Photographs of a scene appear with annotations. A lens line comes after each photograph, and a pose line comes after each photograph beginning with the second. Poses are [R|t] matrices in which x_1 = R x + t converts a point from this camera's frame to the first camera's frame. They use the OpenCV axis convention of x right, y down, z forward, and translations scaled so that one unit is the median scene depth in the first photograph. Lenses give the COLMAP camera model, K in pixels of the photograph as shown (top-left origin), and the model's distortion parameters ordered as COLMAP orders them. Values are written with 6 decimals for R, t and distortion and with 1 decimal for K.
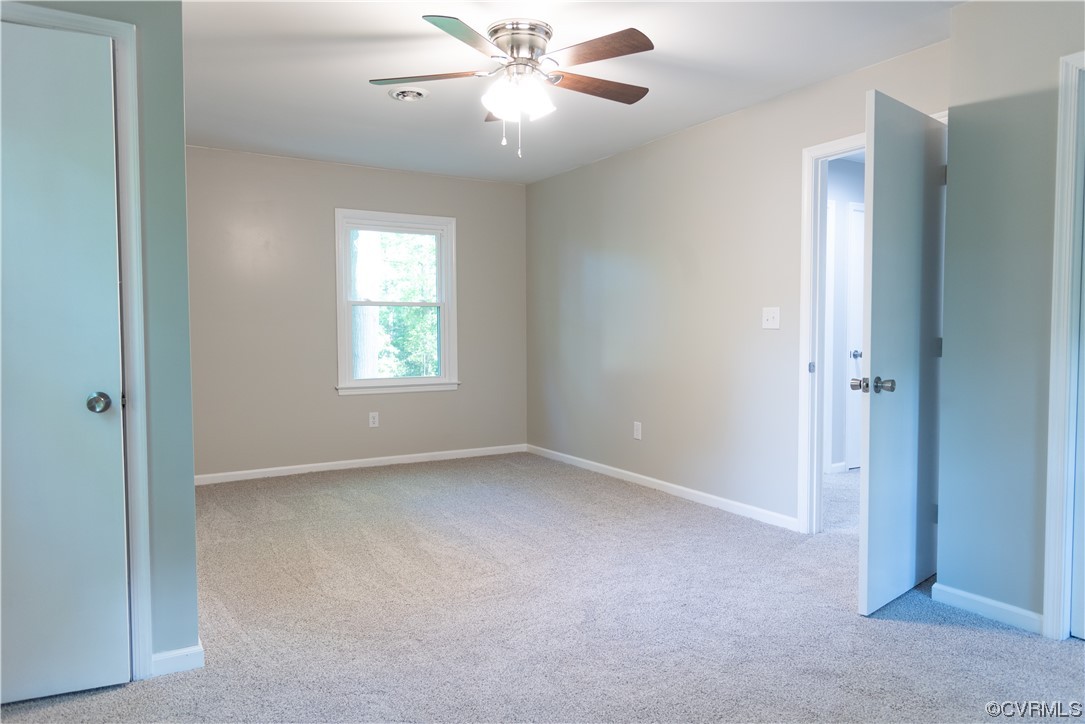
lens RADIAL K [[745.6, 0, 542.5], [0, 745.6, 362.0], [0, 0, 1]] dist [0.008930, -0.029405]
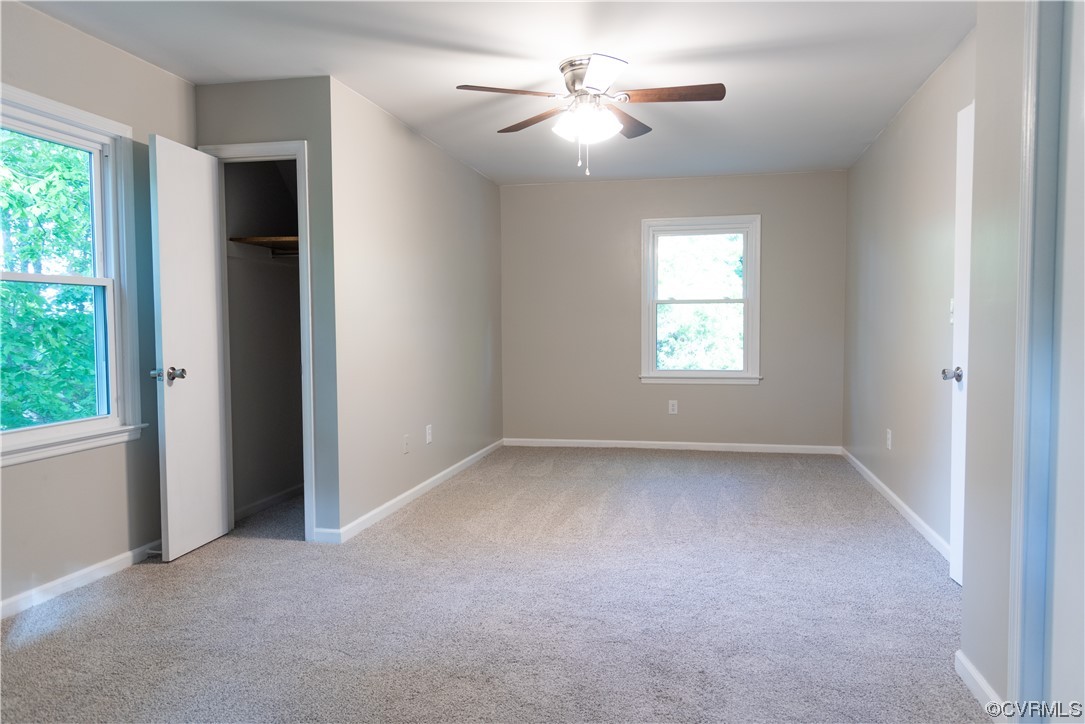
lens RADIAL K [[745.6, 0, 542.5], [0, 745.6, 362.0], [0, 0, 1]] dist [0.008930, -0.029405]
pose [[0.725740, 0.032591, -0.687197, 0.601564], [-0.027424, 0.999454, 0.018438, -0.006638], [0.687423, 0.005464, 0.726237, 0.104963]]
